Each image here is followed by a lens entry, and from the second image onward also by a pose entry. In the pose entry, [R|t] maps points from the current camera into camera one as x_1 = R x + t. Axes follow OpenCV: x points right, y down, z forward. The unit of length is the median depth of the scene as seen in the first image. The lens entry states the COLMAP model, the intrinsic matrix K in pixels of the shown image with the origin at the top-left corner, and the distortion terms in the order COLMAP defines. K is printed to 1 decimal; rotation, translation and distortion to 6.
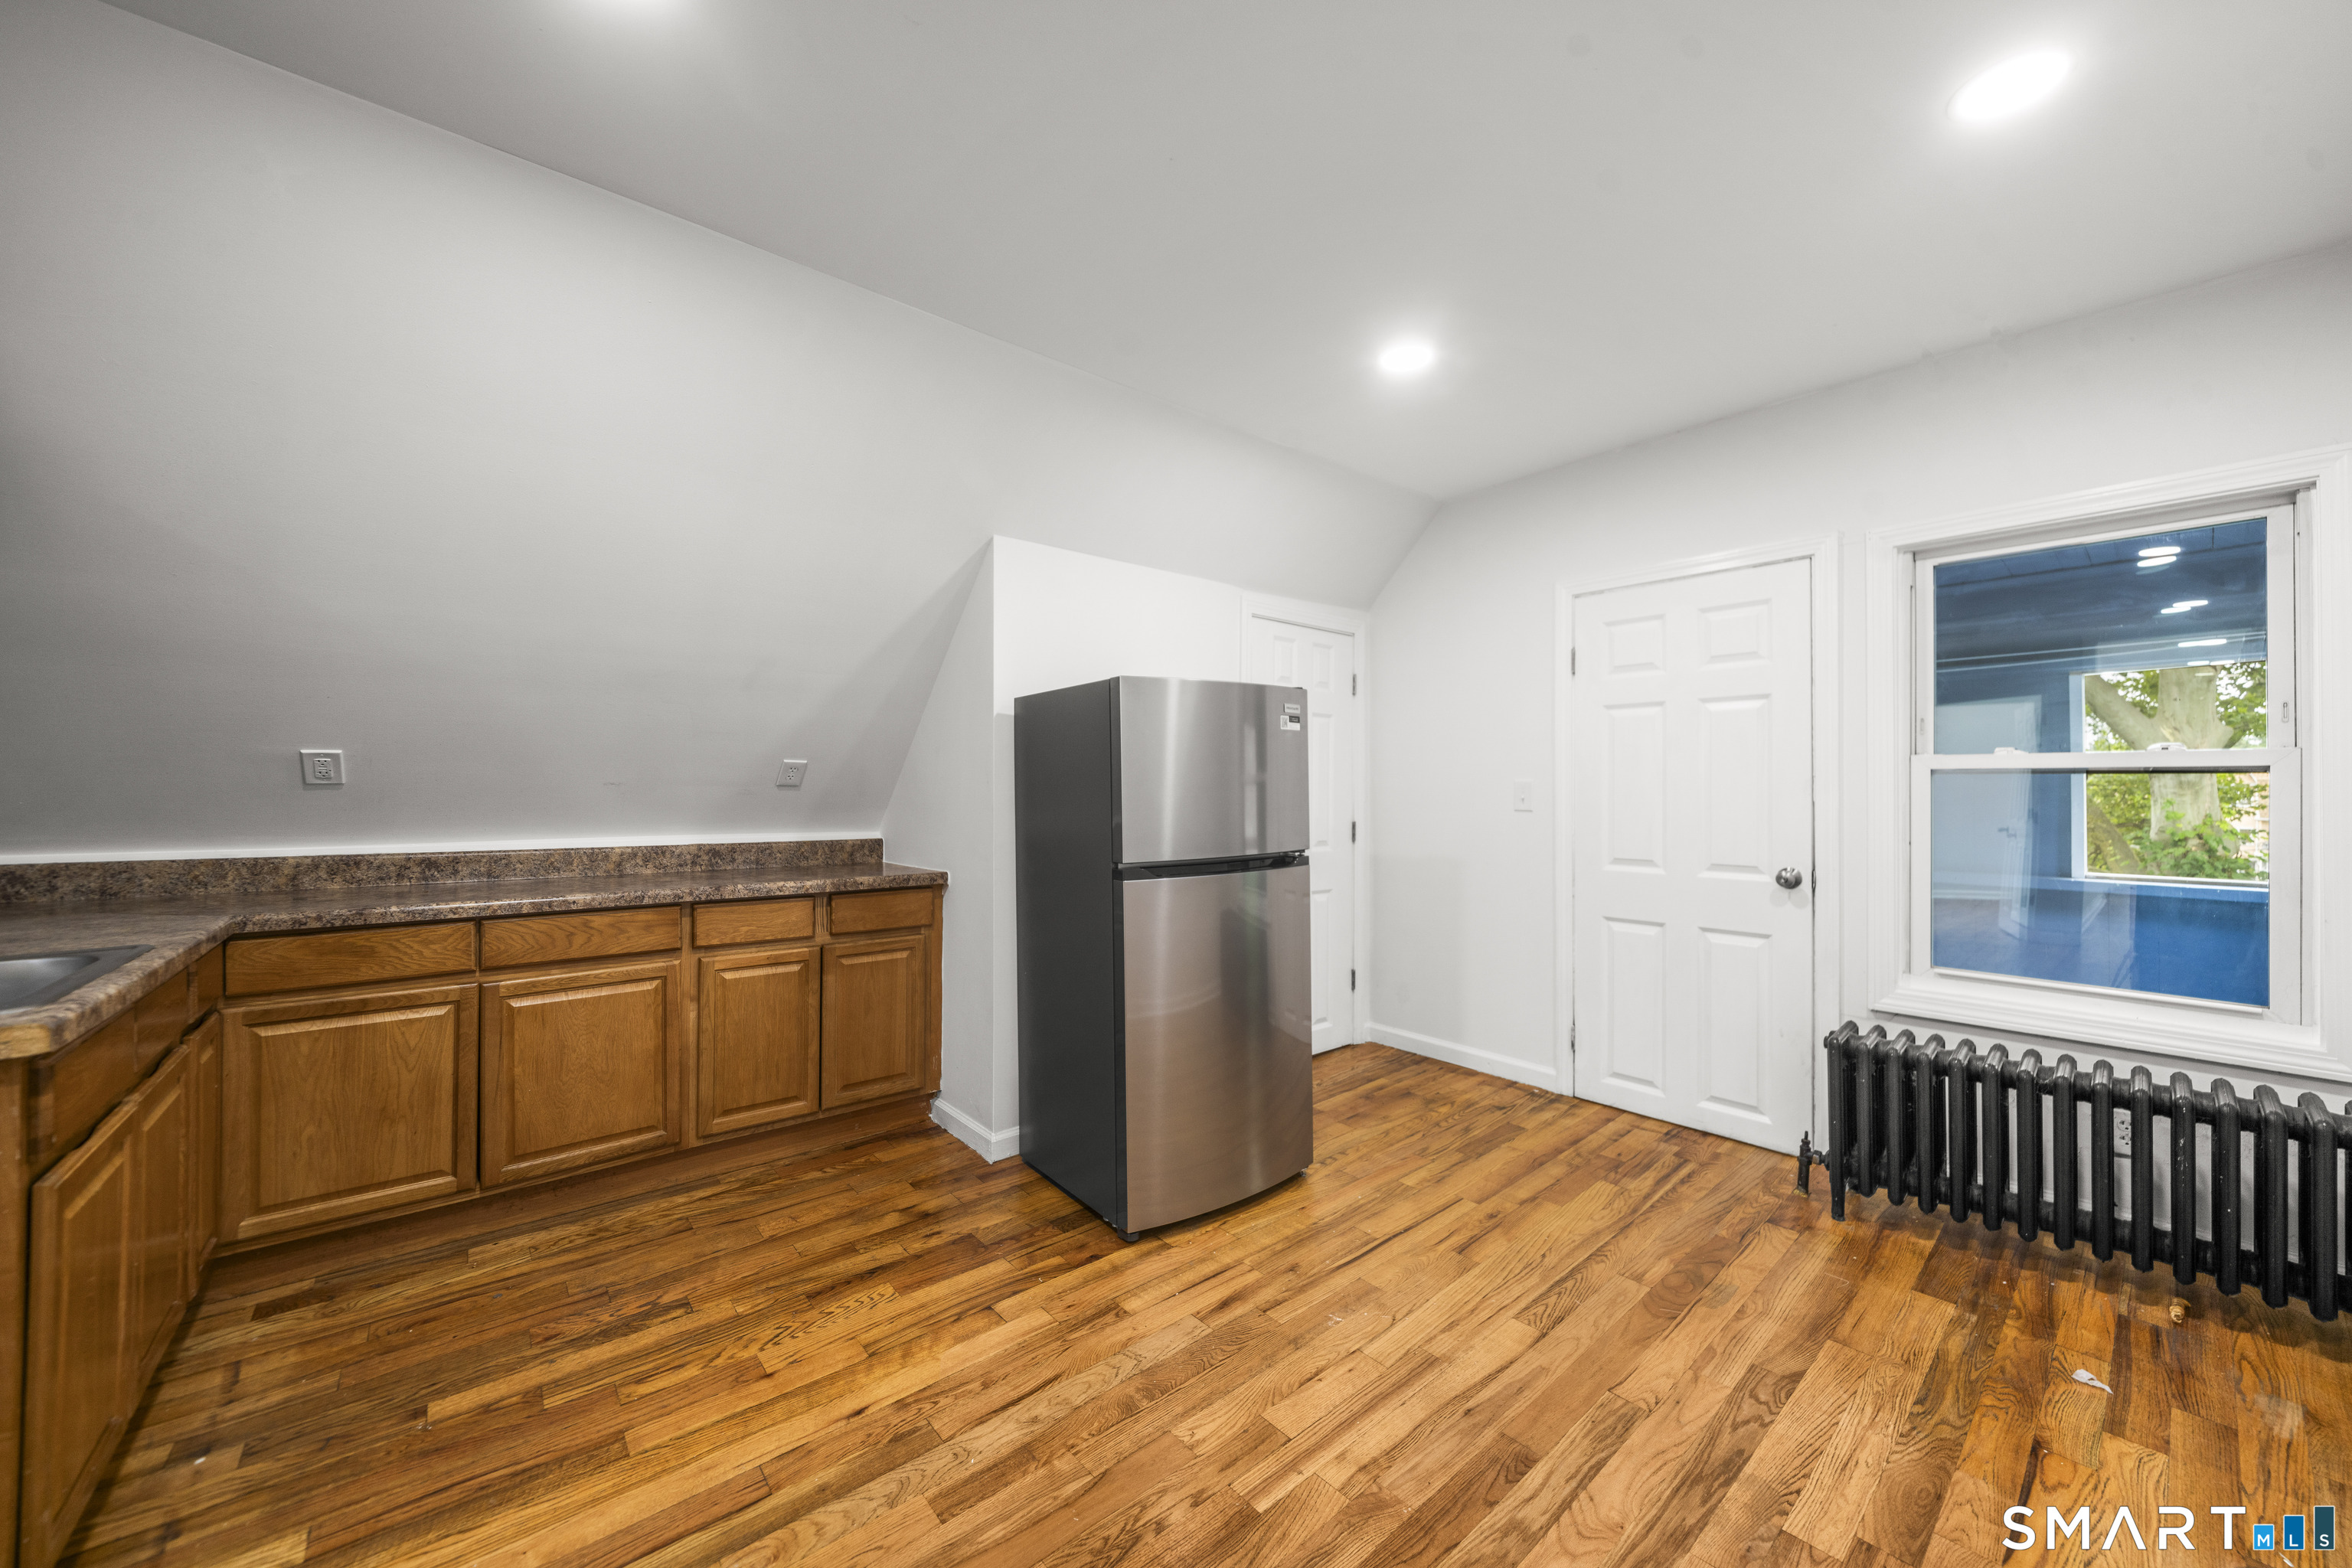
lens RADIAL K [[873.0, 0, 1188.6], [0, 873.0, 787.3], [0, 0, 1]] dist [-0.001271, -0.000180]
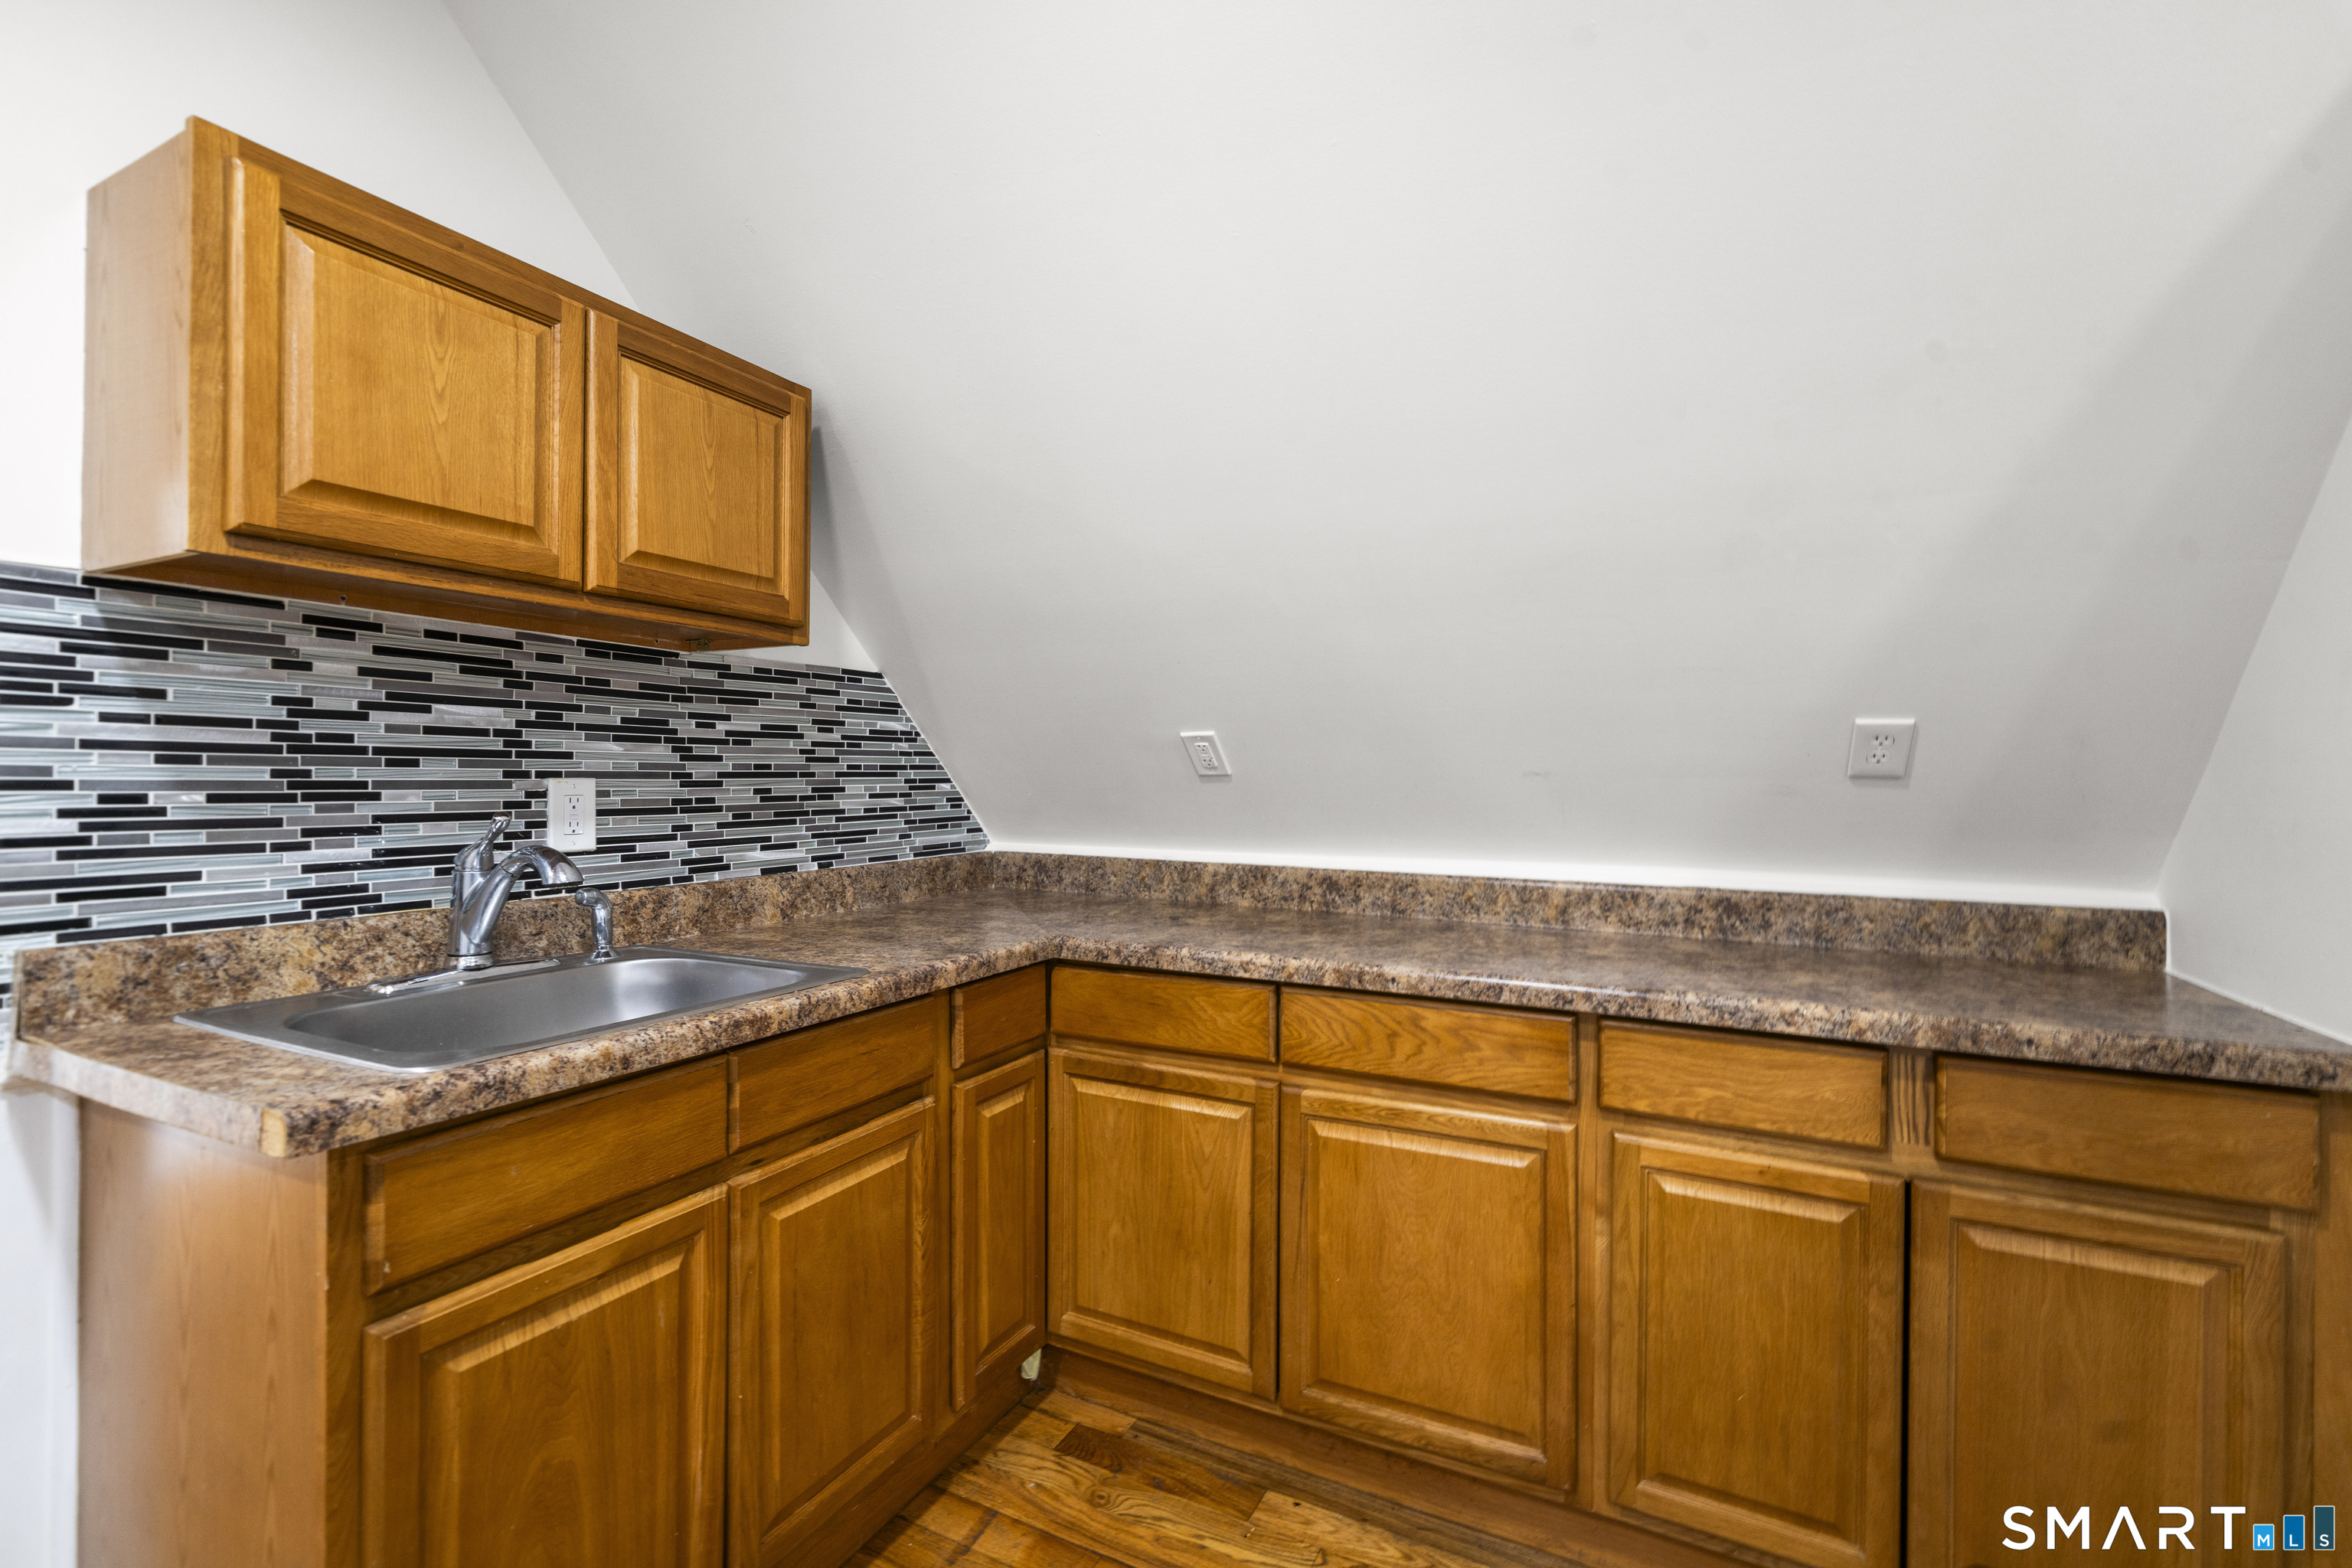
lens RADIAL K [[1019.3, 0, 1184.3], [0, 1019.3, 779.3], [0, 0, 1]] dist [-0.000569, 0.000621]
pose [[0.379397, -0.001910, -0.925232, -0.135771], [-0.003952, 0.999985, -0.003684, 0.003484], [0.925226, 0.005054, 0.379384, 0.605568]]
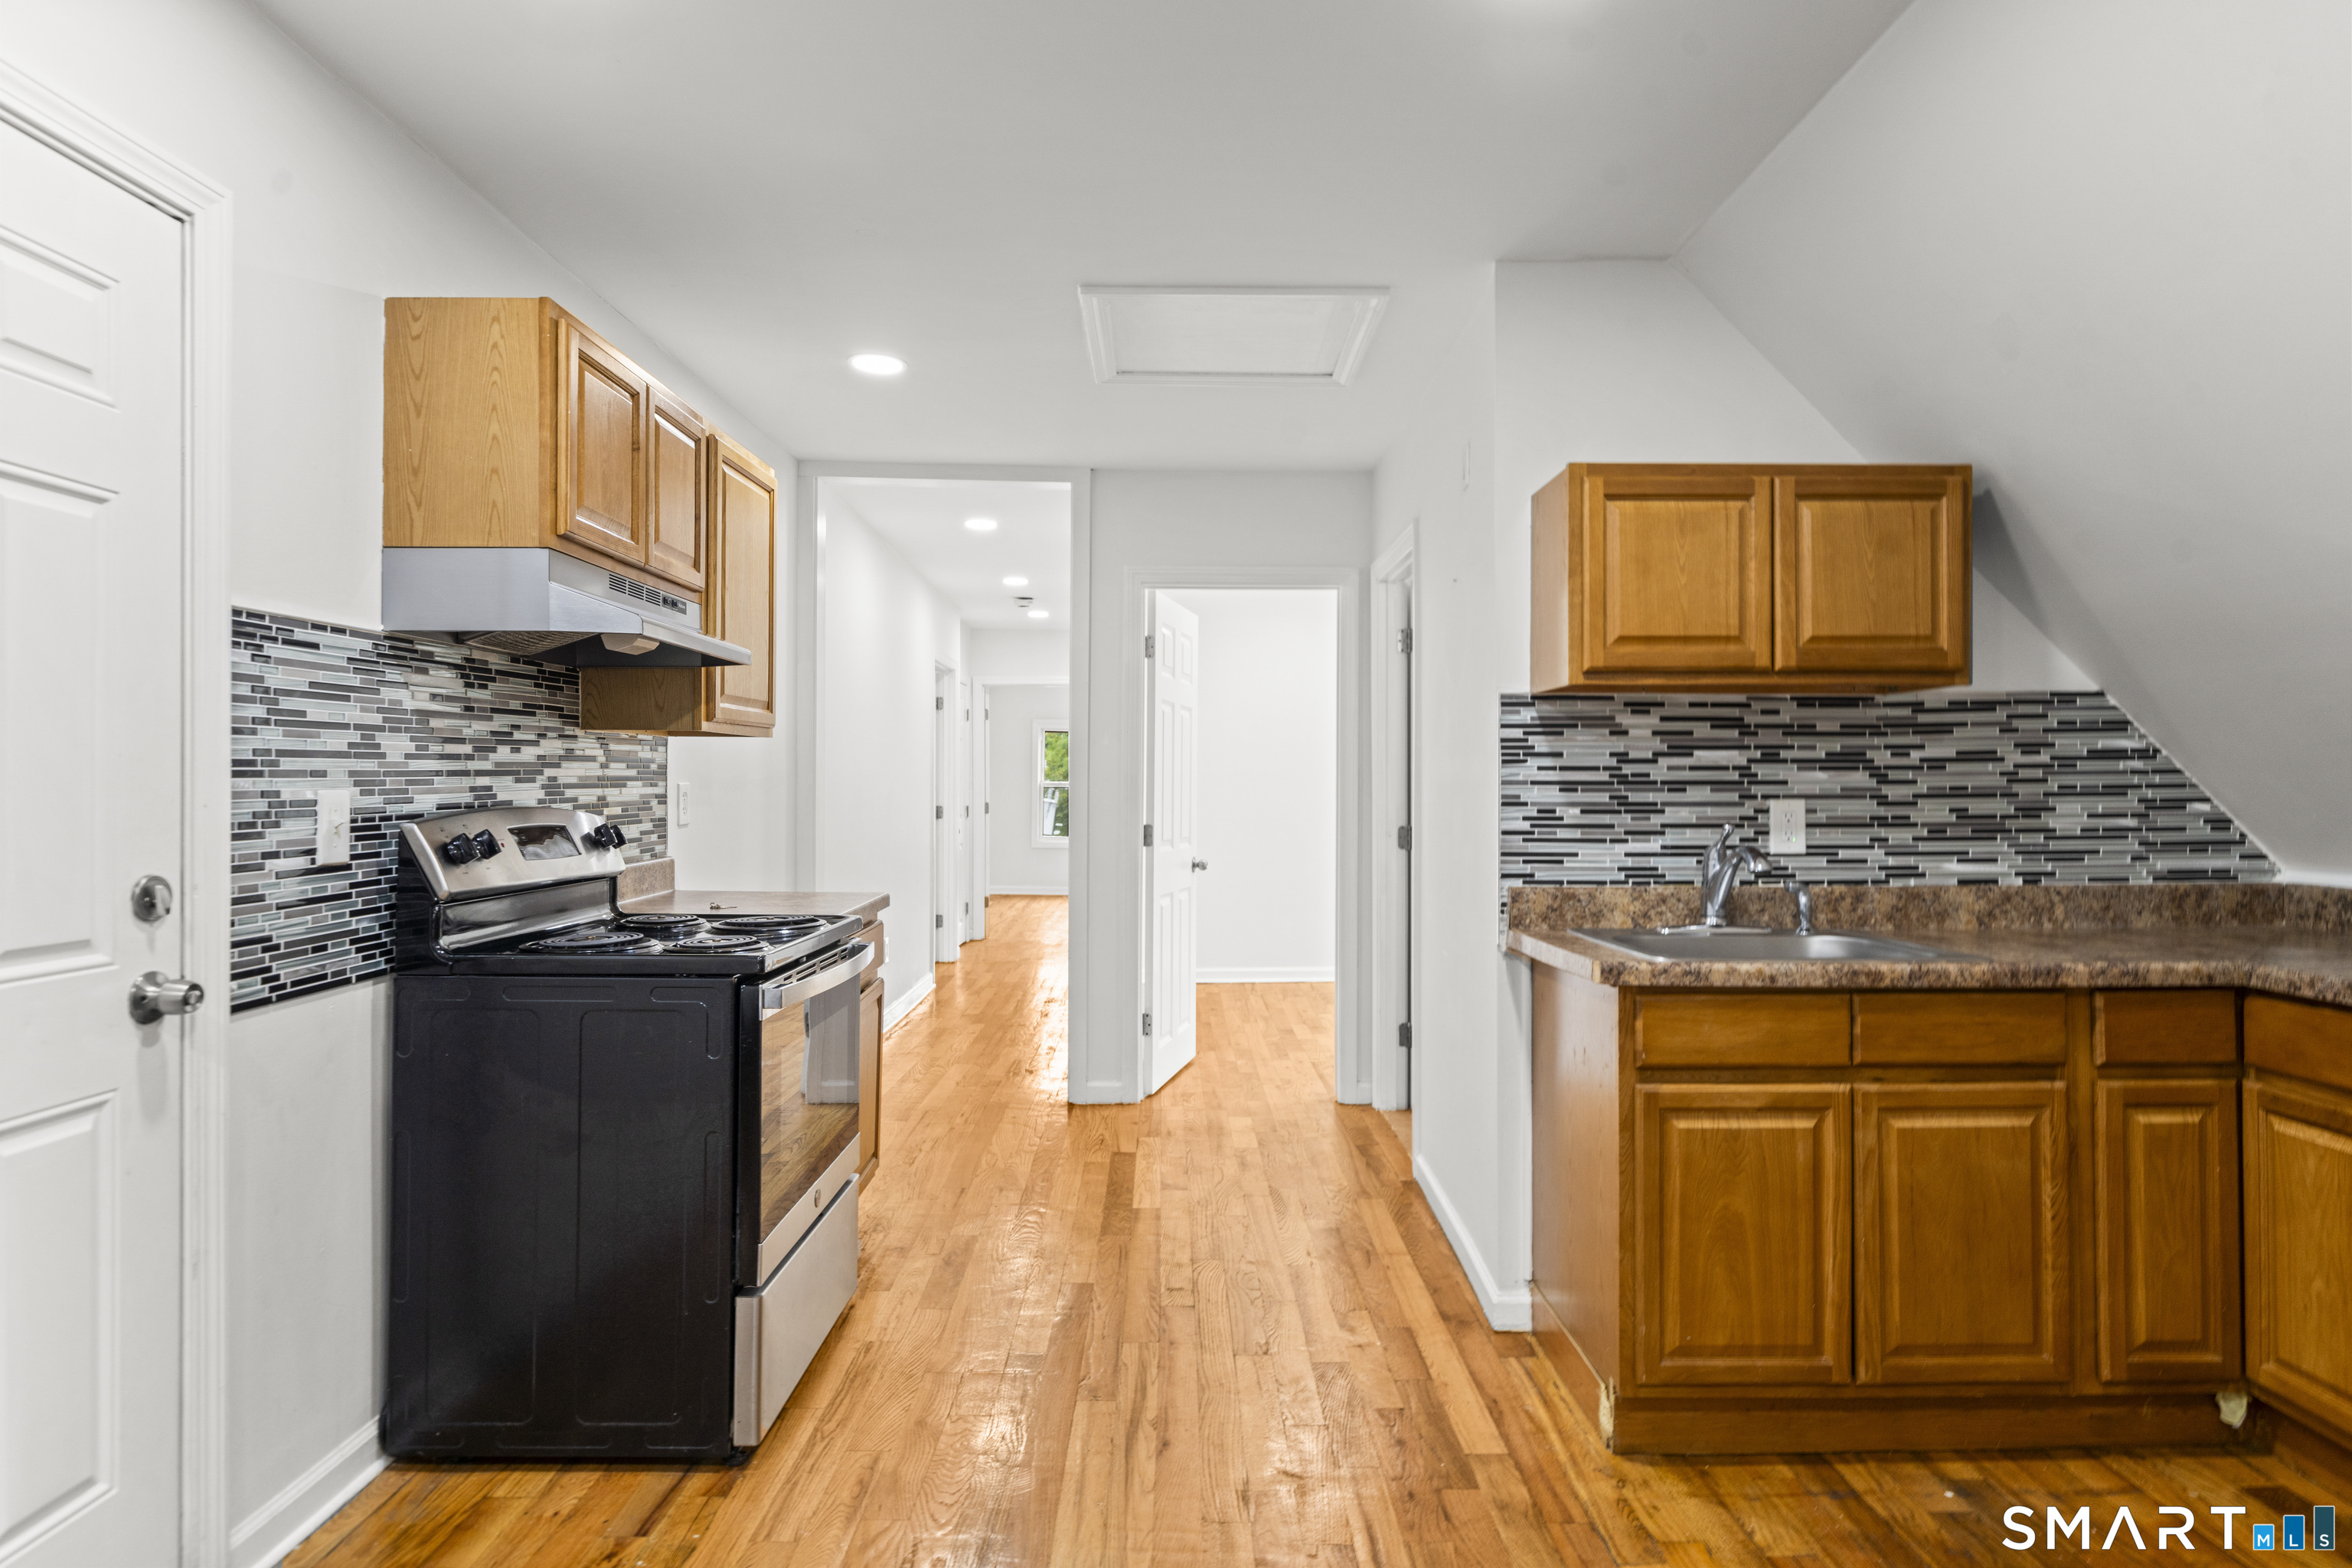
lens RADIAL K [[1255.6, 0, 1176.0], [0, 1255.6, 784.0], [0, 0, 1]] dist [-0.000487, 0.000364]
pose [[-0.653985, -0.007179, -0.756473, 0.314833], [-0.001184, 0.999963, -0.008467, -0.001960], [0.756506, -0.004642, -0.653970, 0.817676]]
